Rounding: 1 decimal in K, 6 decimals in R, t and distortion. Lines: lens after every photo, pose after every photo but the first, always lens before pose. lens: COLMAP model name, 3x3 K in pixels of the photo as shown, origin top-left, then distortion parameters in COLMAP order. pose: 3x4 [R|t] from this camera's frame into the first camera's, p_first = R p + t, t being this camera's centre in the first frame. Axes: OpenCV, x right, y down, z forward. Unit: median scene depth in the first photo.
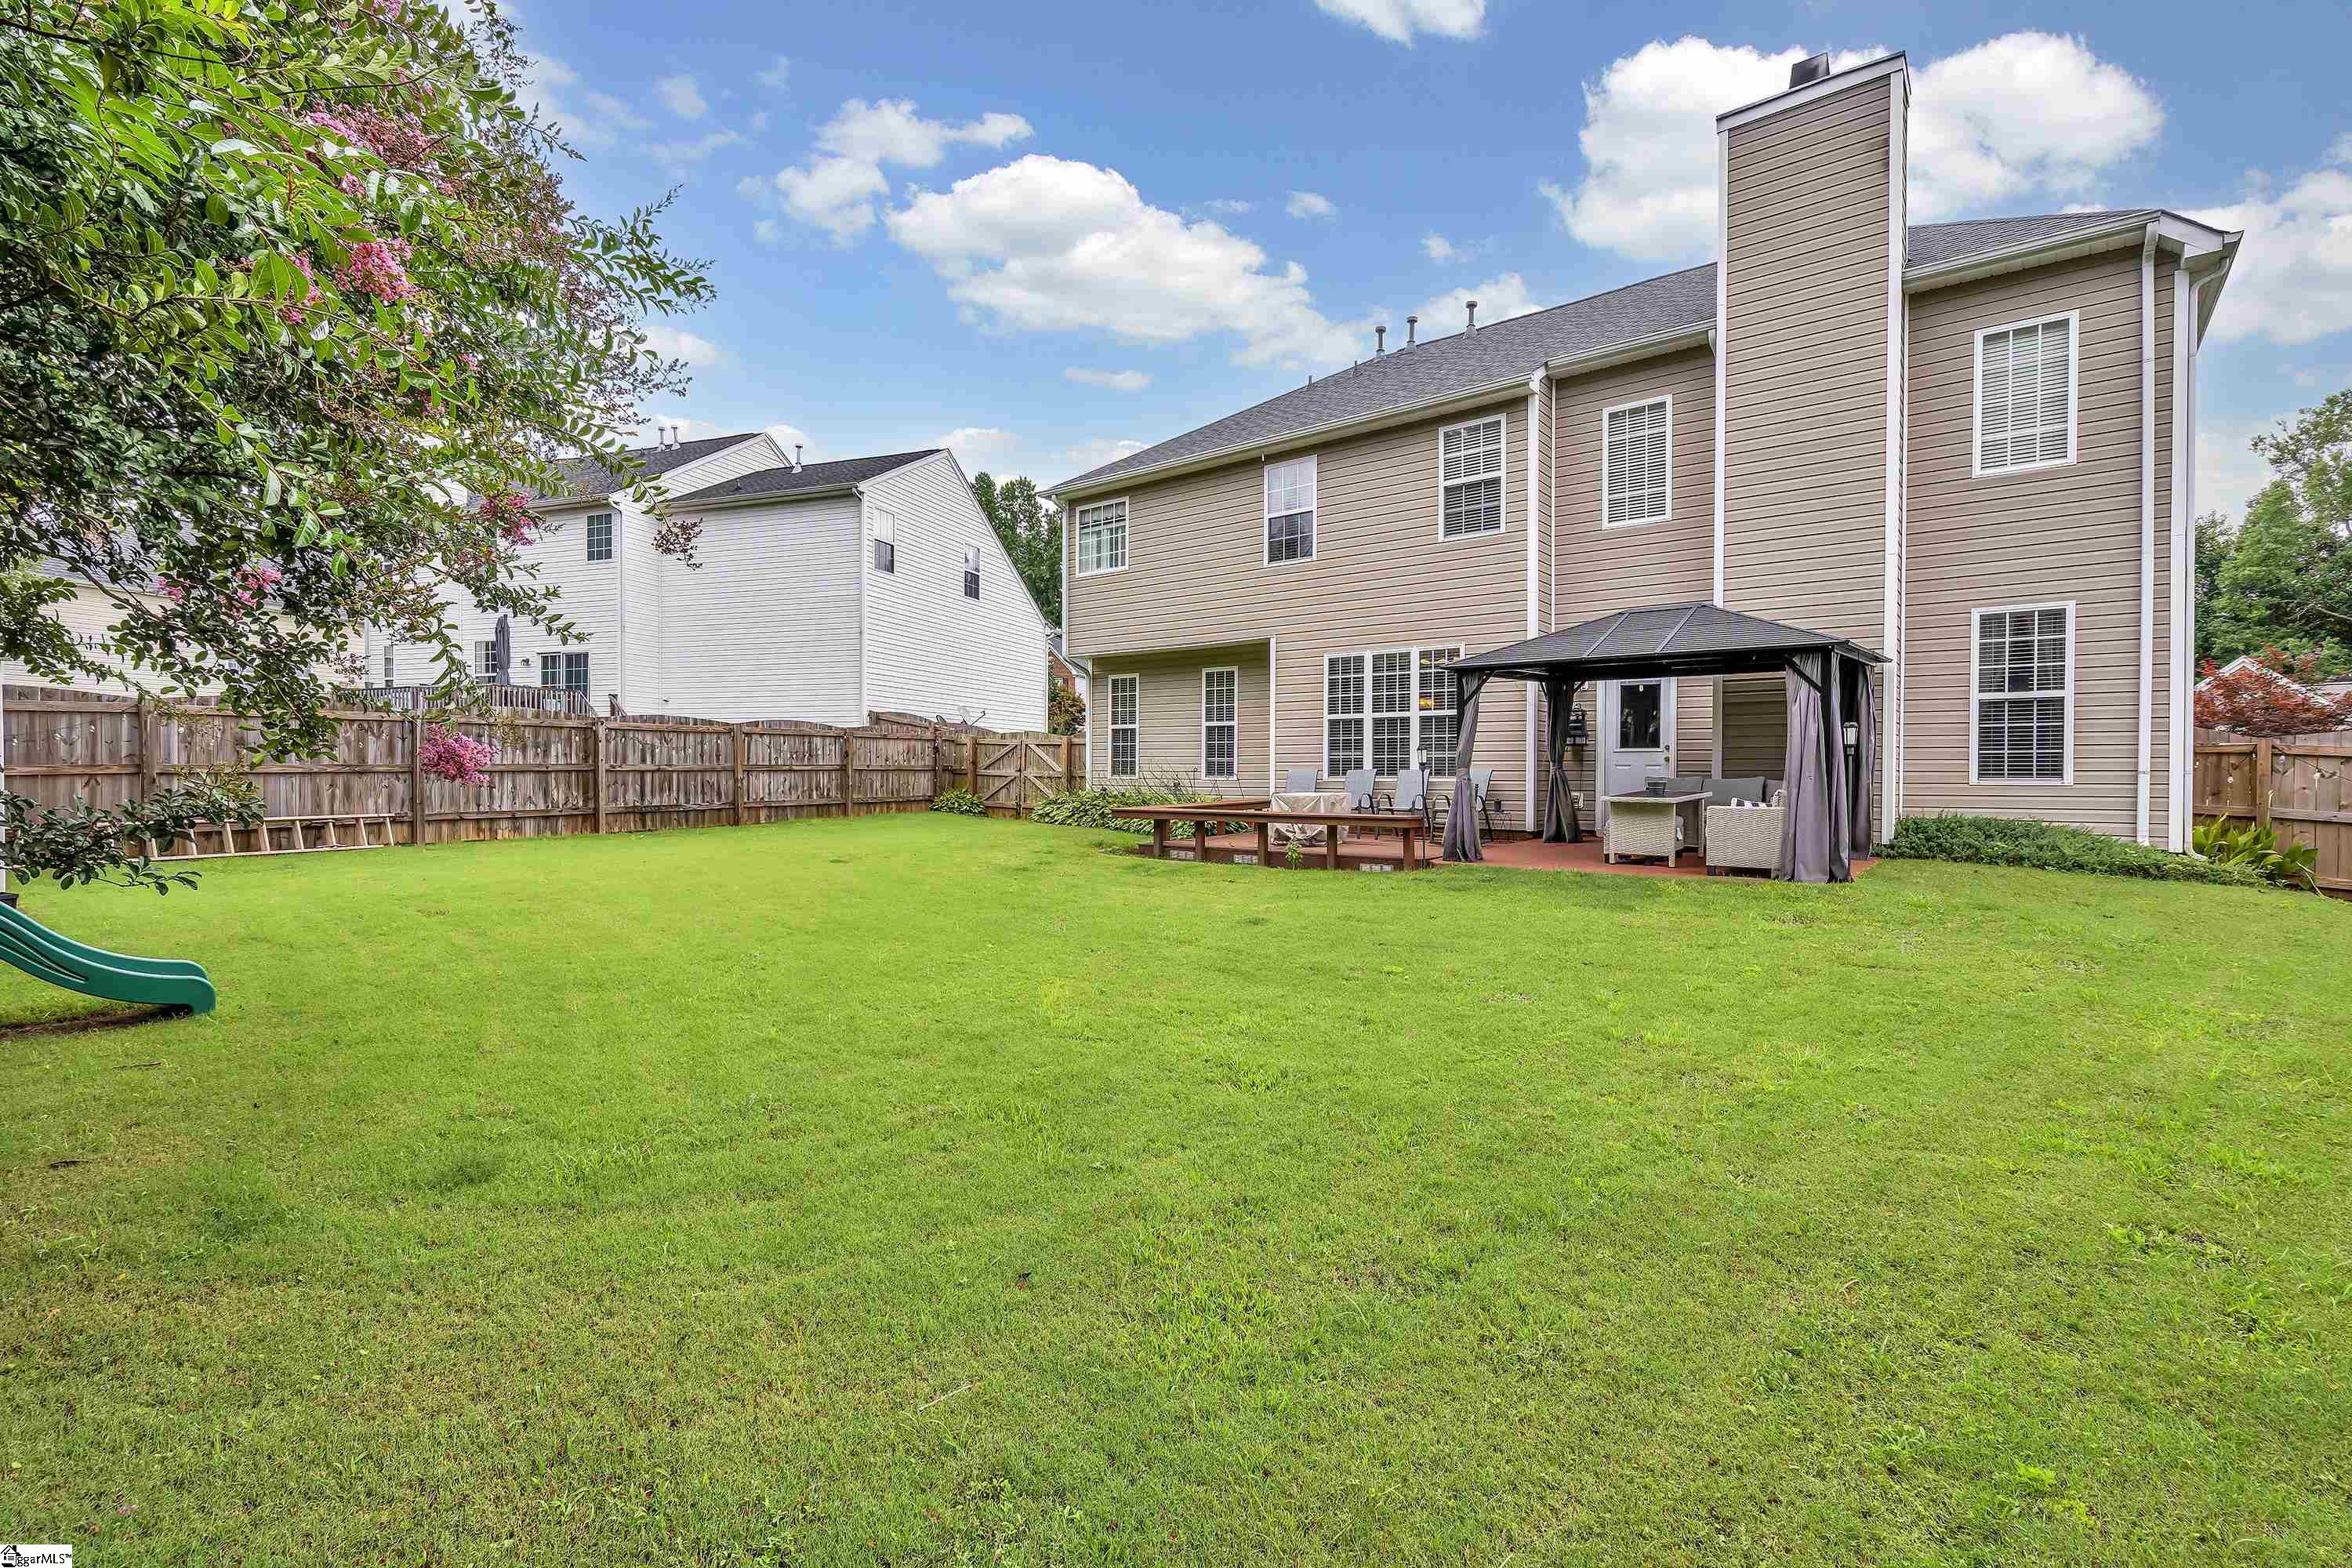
lens RADIAL K [[1052.8, 0, 1176.5], [0, 1052.8, 790.1], [0, 0, 1]] dist [-0.002449, 0.000122]
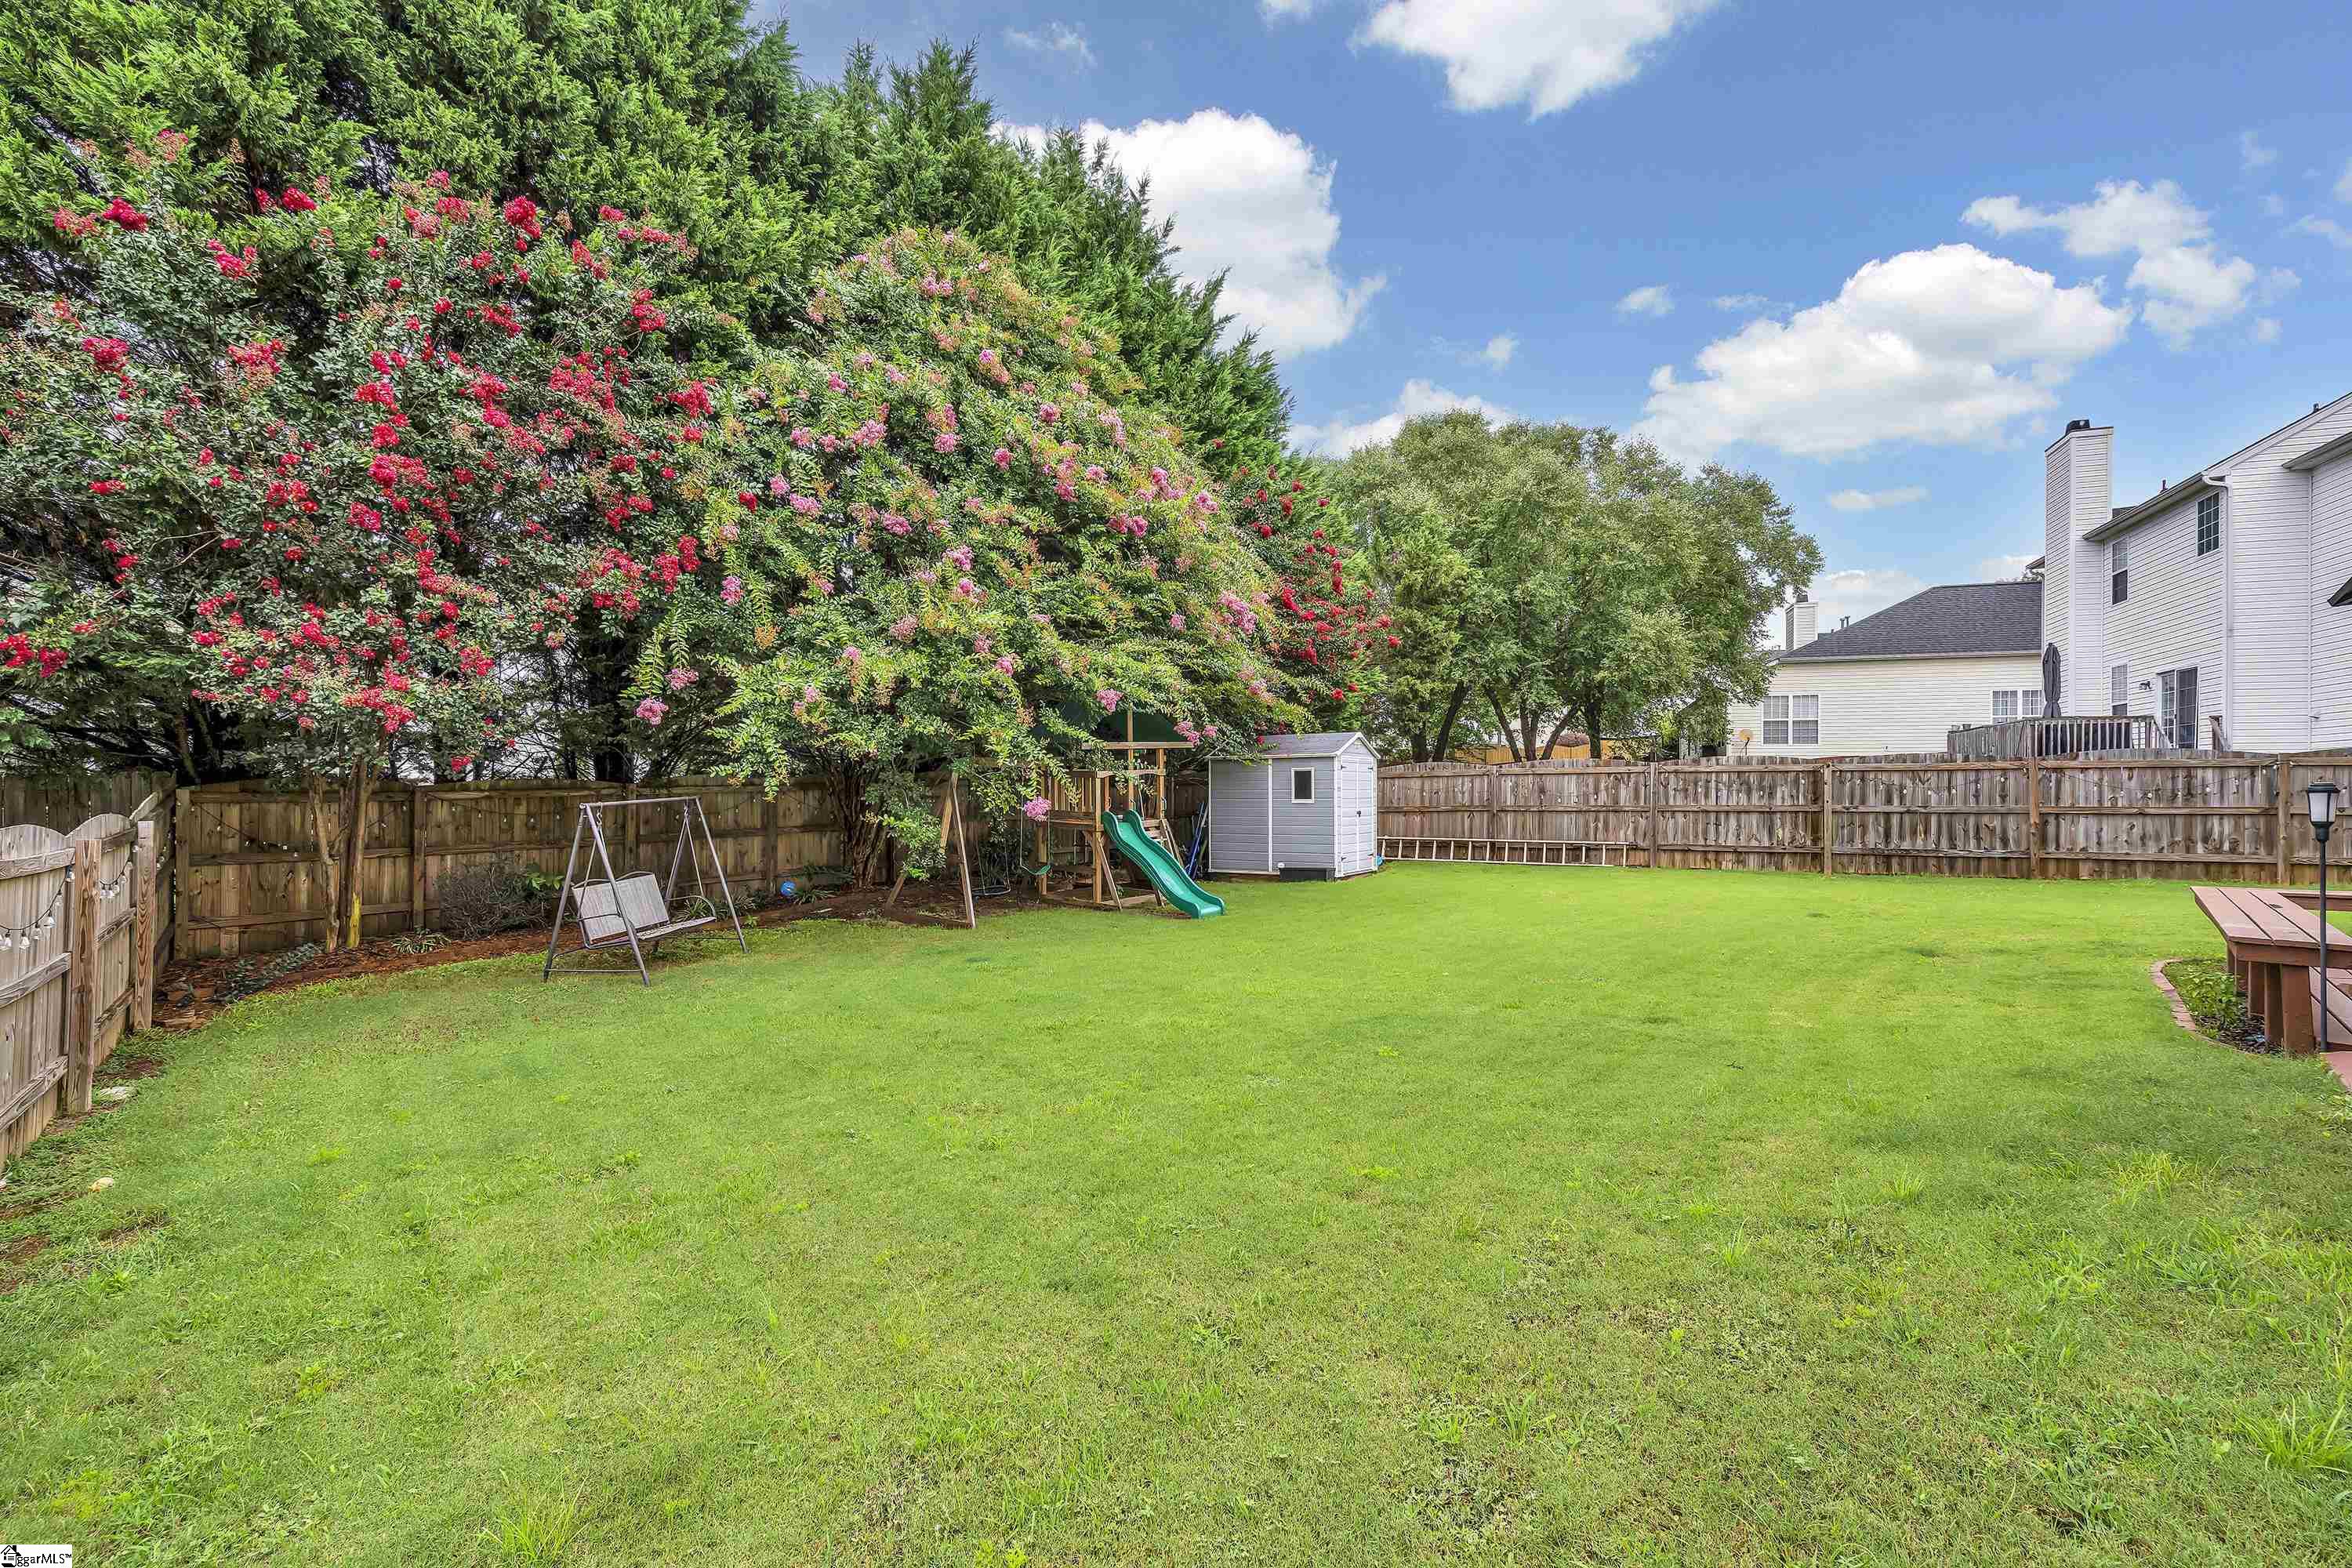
lens RADIAL K [[1052.8, 0, 1176.5], [0, 1052.8, 790.1], [0, 0, 1]] dist [-0.002449, 0.000122]
pose [[-0.030616, -0.005558, -0.999516, 0.478796], [-0.023432, 0.999714, -0.004841, -0.018916], [0.999257, 0.023273, -0.030737, 0.375633]]
